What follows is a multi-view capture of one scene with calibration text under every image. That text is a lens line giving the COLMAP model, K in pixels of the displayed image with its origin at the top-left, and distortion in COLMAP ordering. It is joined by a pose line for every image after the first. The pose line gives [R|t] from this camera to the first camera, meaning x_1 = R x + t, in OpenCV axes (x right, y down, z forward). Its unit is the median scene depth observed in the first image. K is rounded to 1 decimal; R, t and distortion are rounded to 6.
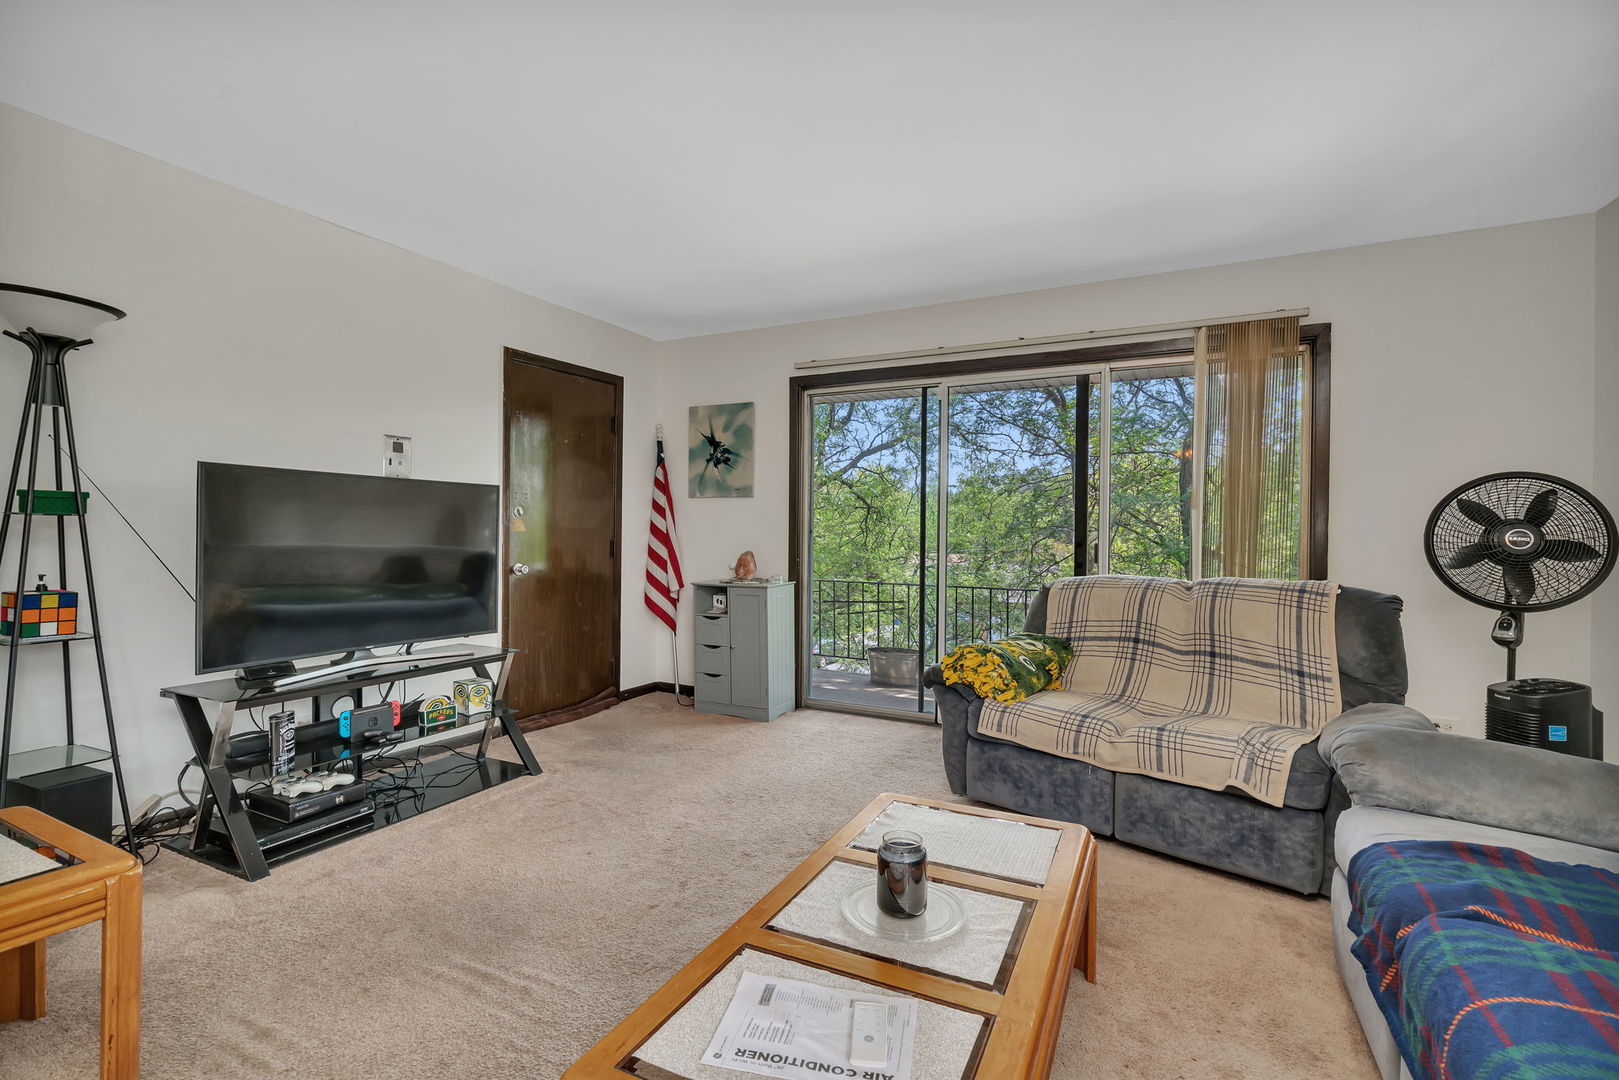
lens RADIAL K [[751.3, 0, 791.8], [0, 751.3, 542.6], [0, 0, 1]] dist [0.001550, 0.000683]
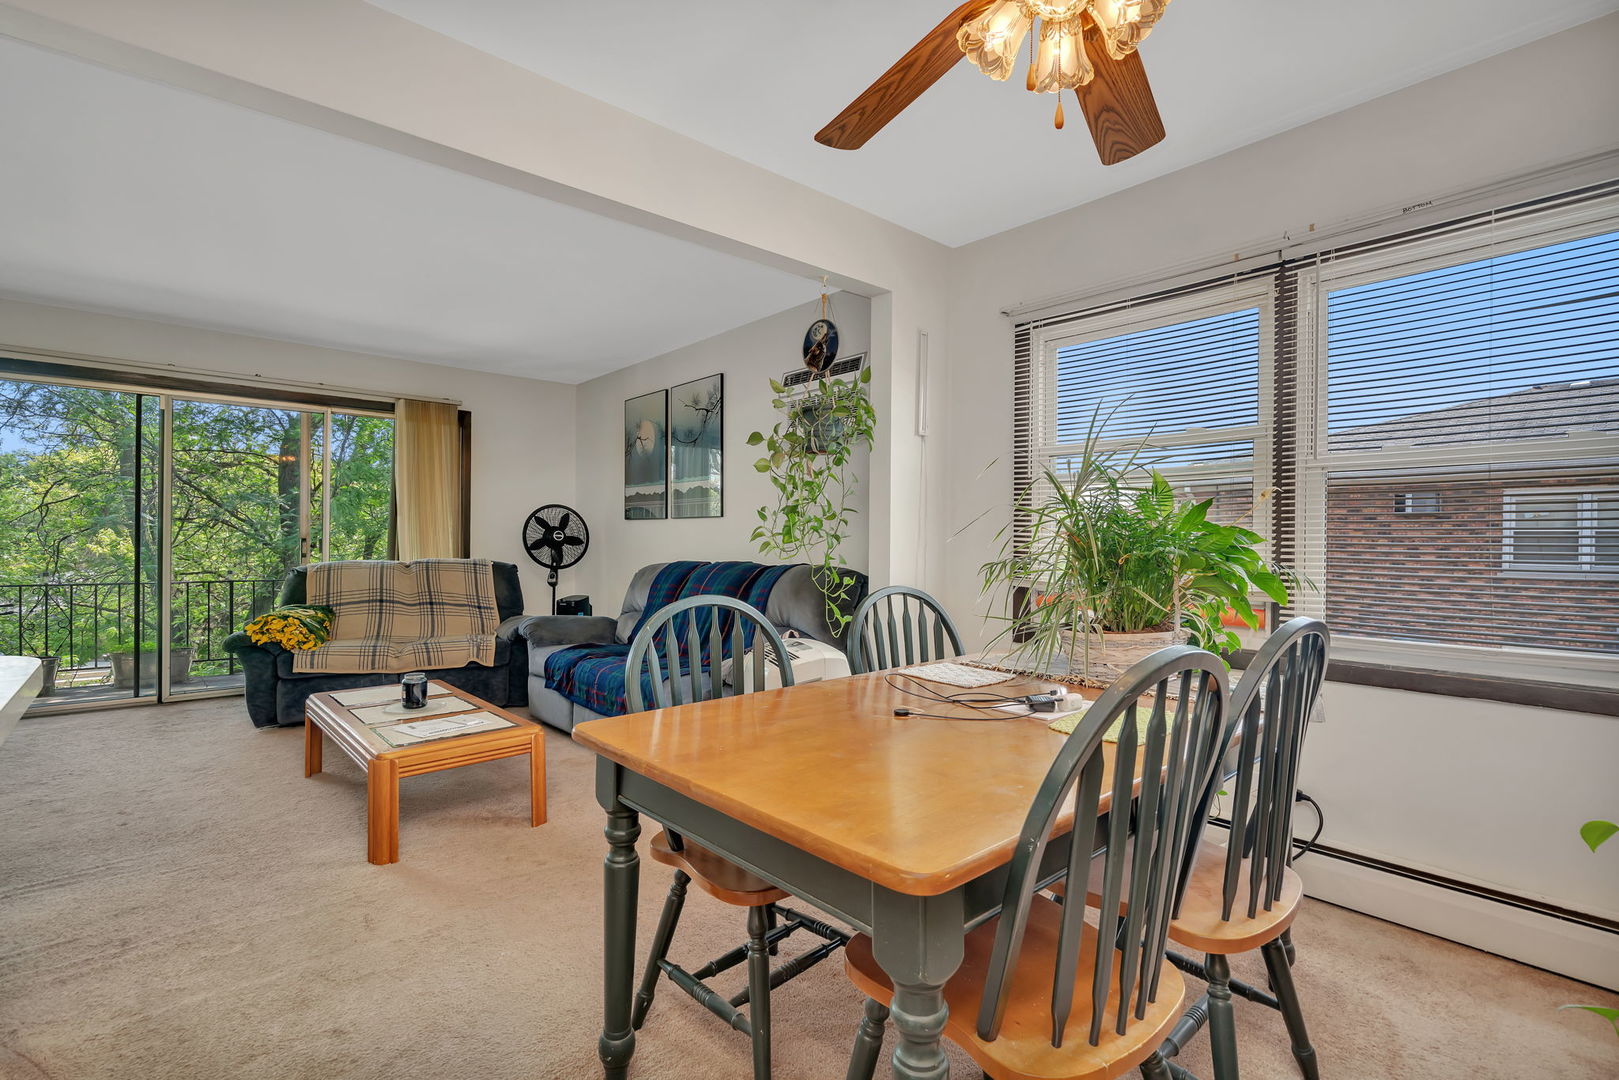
lens RADIAL K [[751.3, 0, 791.8], [0, 751.3, 542.6], [0, 0, 1]] dist [0.001550, 0.000683]
pose [[0.380309, -0.008129, 0.924824, -0.739653], [0.003919, 0.999967, 0.007178, 0.002575], [-0.924851, 0.000894, 0.380328, -0.422760]]
